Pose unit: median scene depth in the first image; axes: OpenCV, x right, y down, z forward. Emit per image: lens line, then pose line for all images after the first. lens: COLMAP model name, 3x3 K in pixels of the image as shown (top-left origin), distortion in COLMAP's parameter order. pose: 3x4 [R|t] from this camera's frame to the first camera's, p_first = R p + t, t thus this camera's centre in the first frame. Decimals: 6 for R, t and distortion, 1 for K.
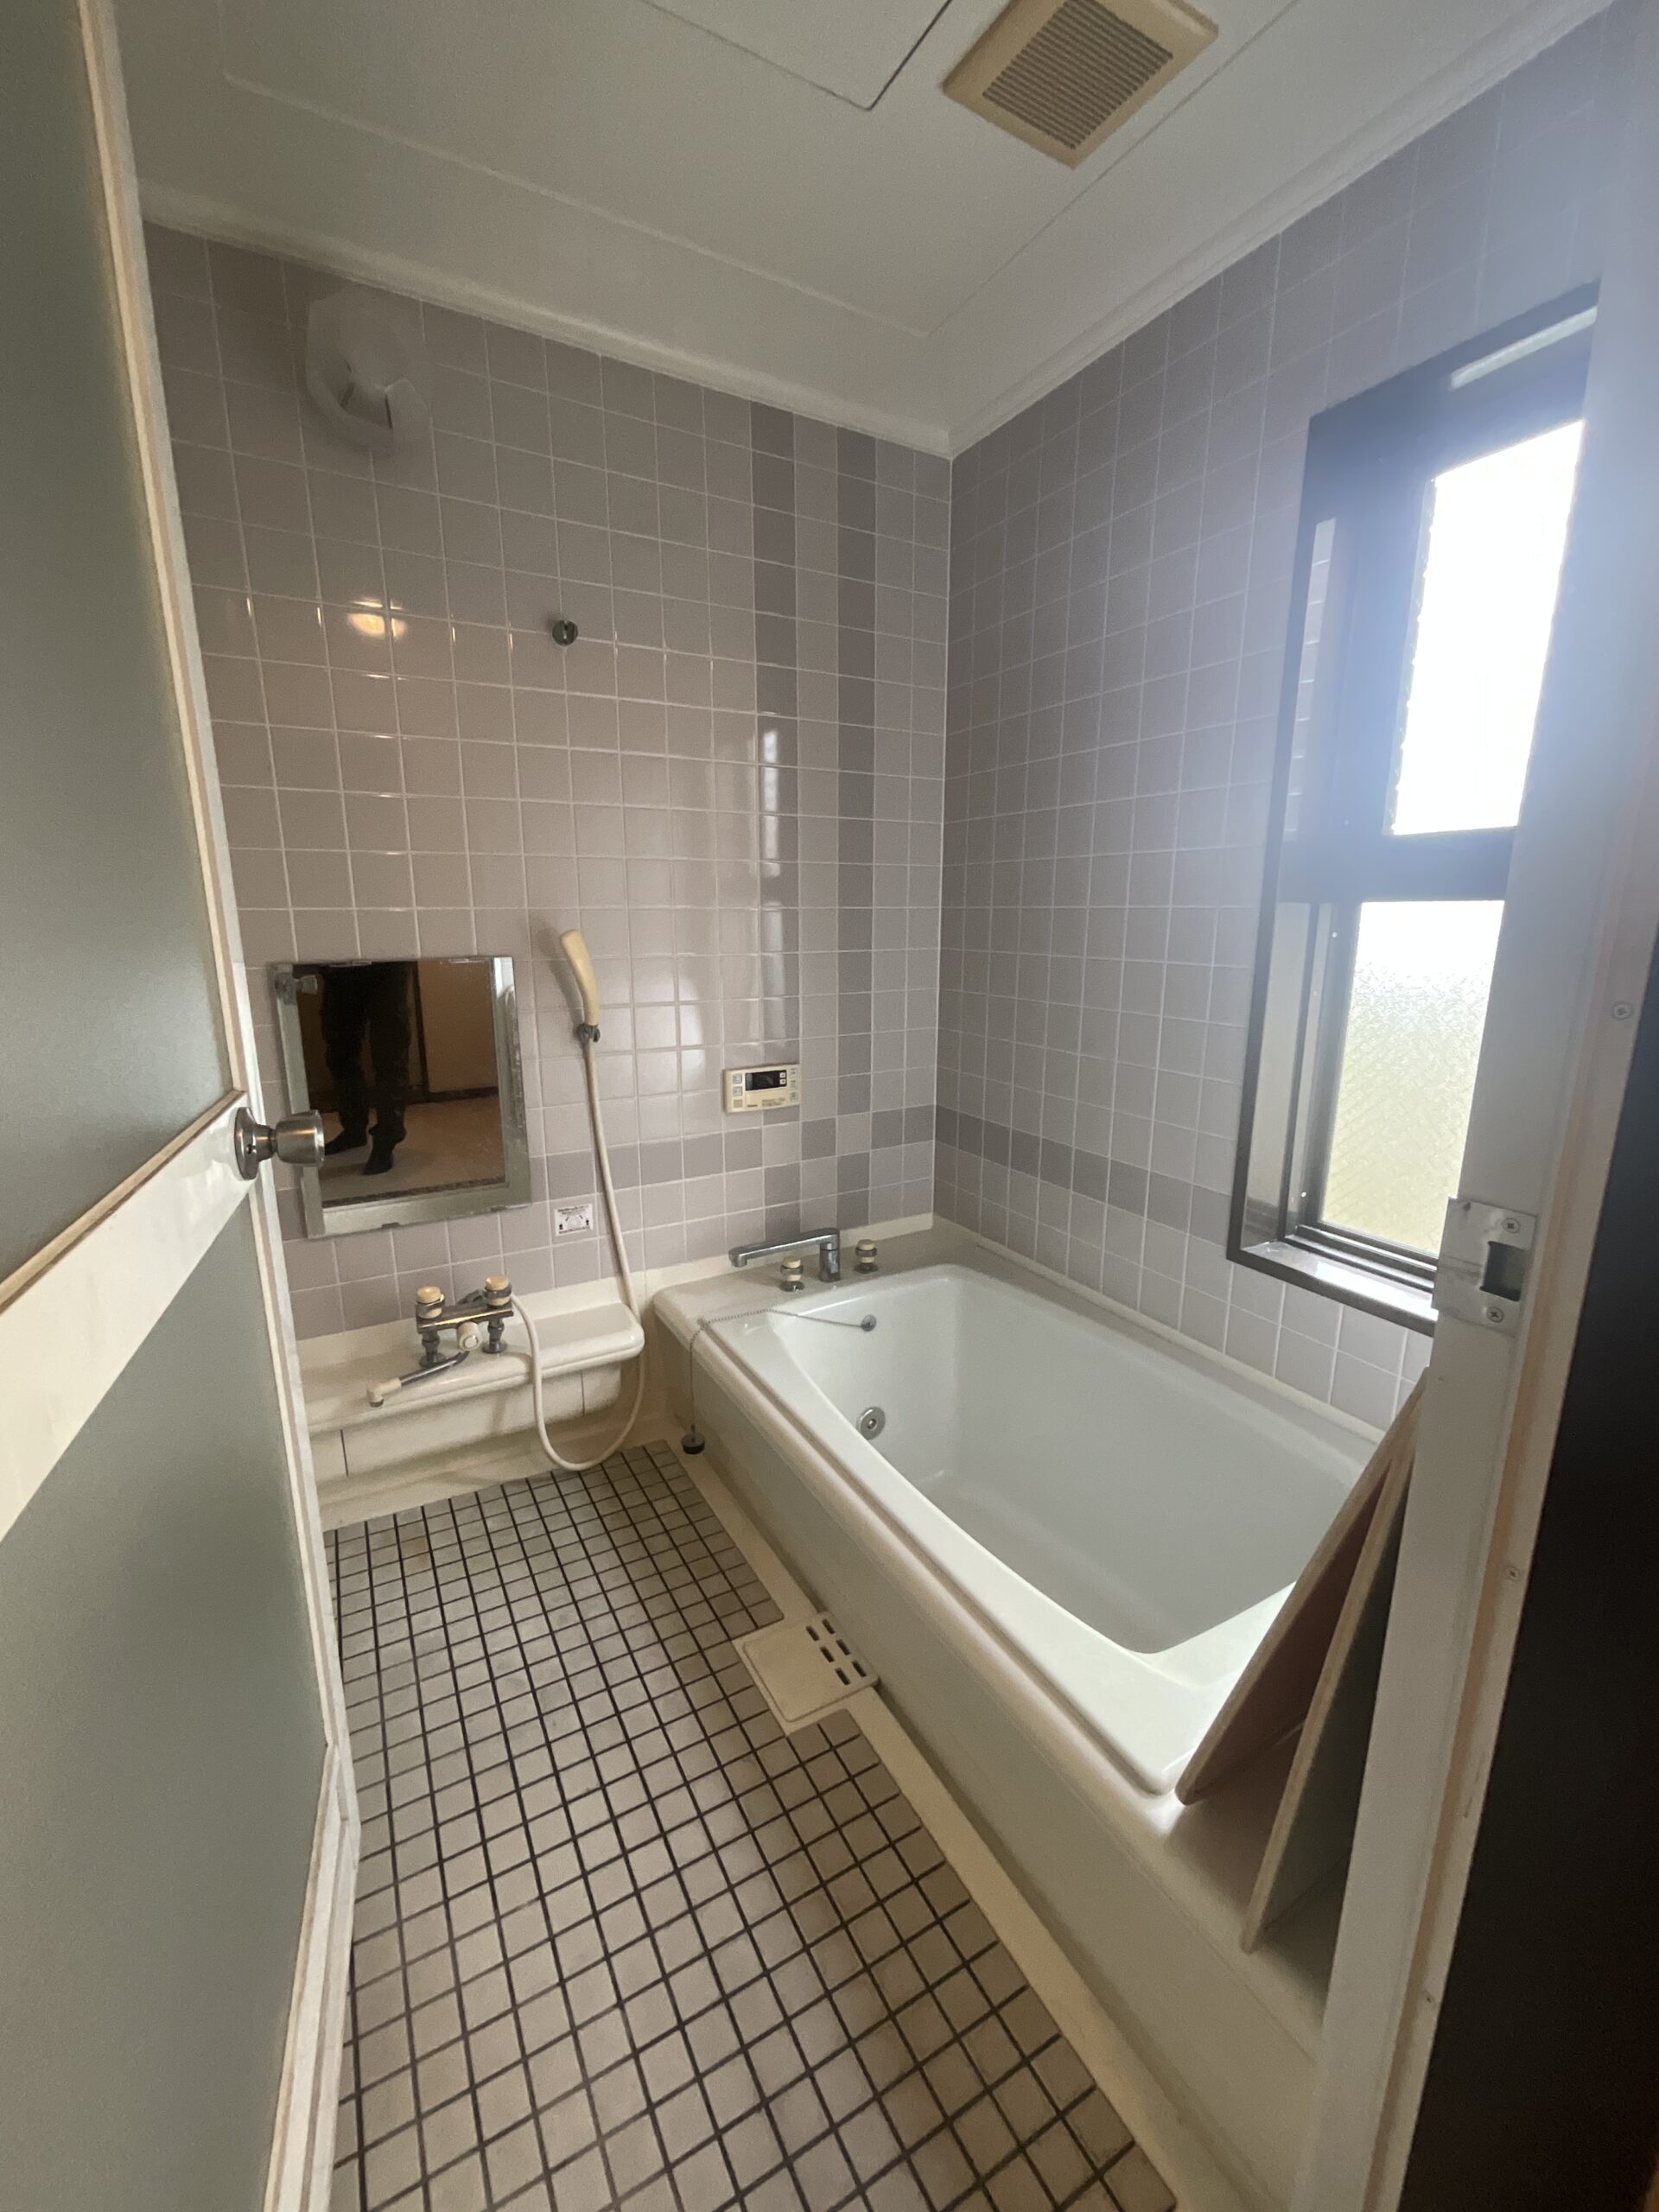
lens RADIAL K [[893.7, 0, 832.4], [0, 893.7, 1110.3], [0, 0, 1]] dist [-0.009686, 0.000885]
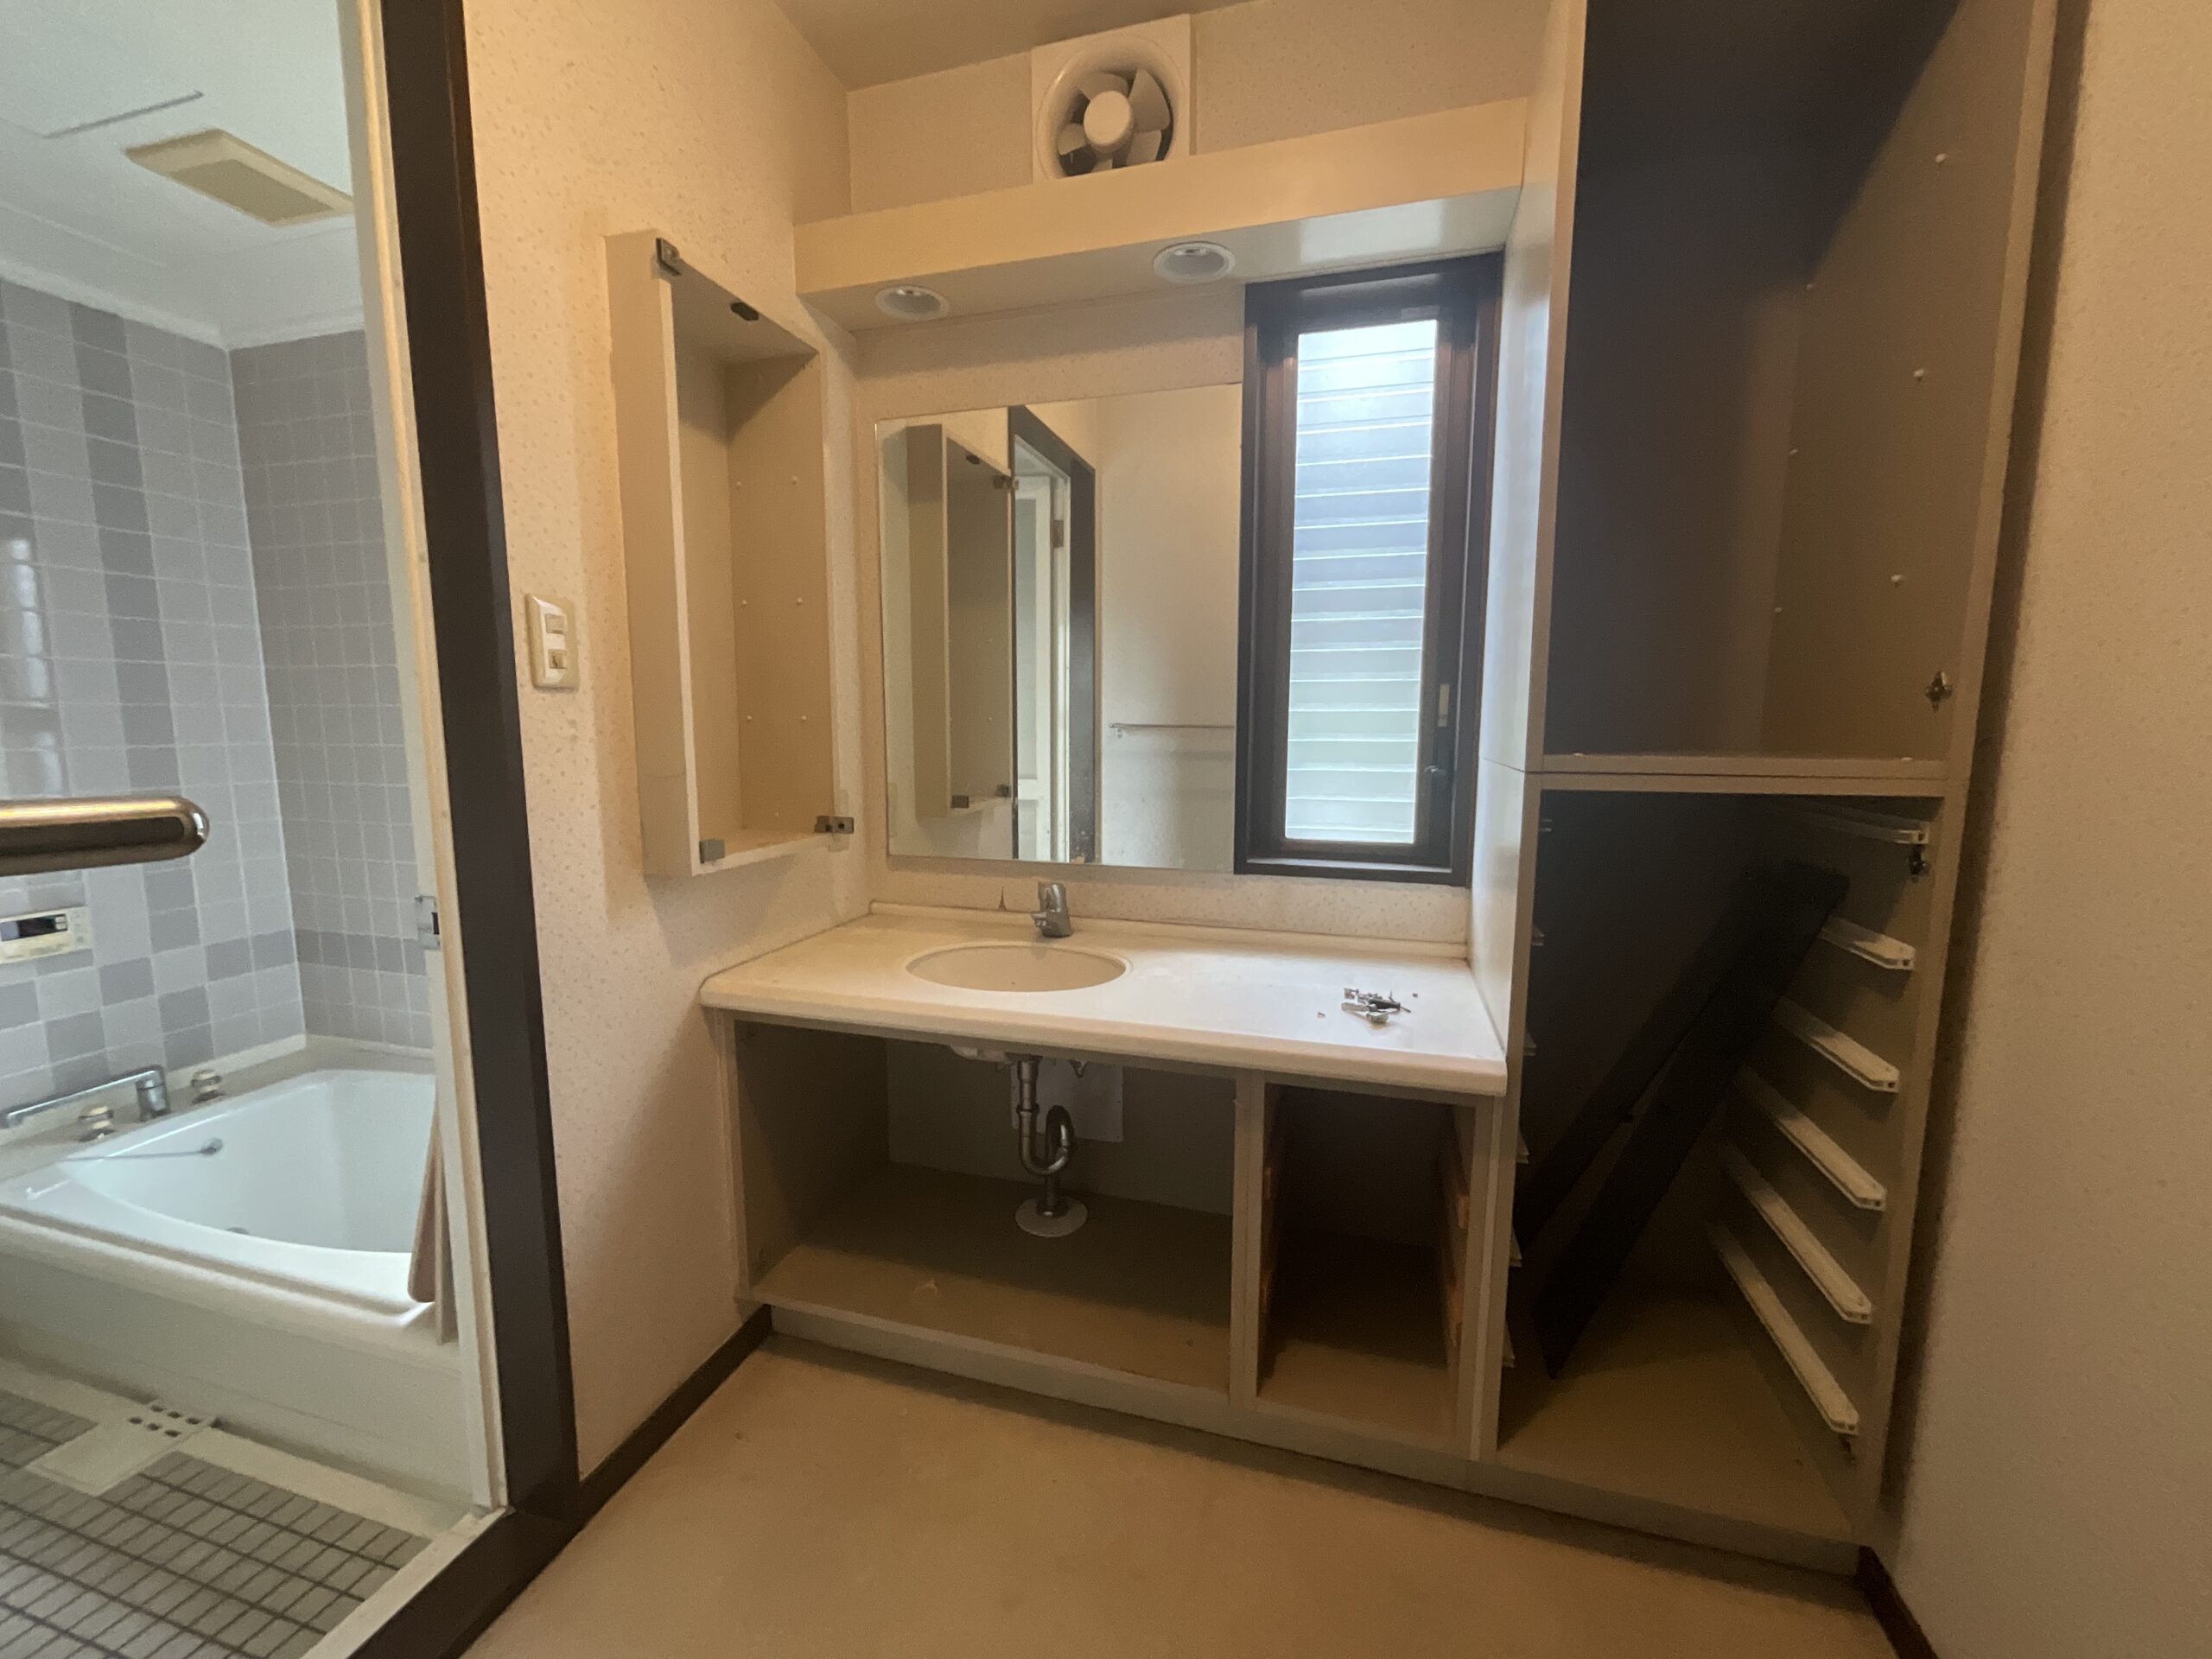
lens RADIAL K [[893.7, 0, 1107.0], [0, 893.7, 825.7], [0, 0, 1]] dist [-0.009686, 0.000885]
pose [[0.711610, -0.084215, 0.697509, 0.092784], [0.148410, 0.988406, -0.032073, 0.058263], [-0.686721, 0.126341, 0.715858, -0.469349]]
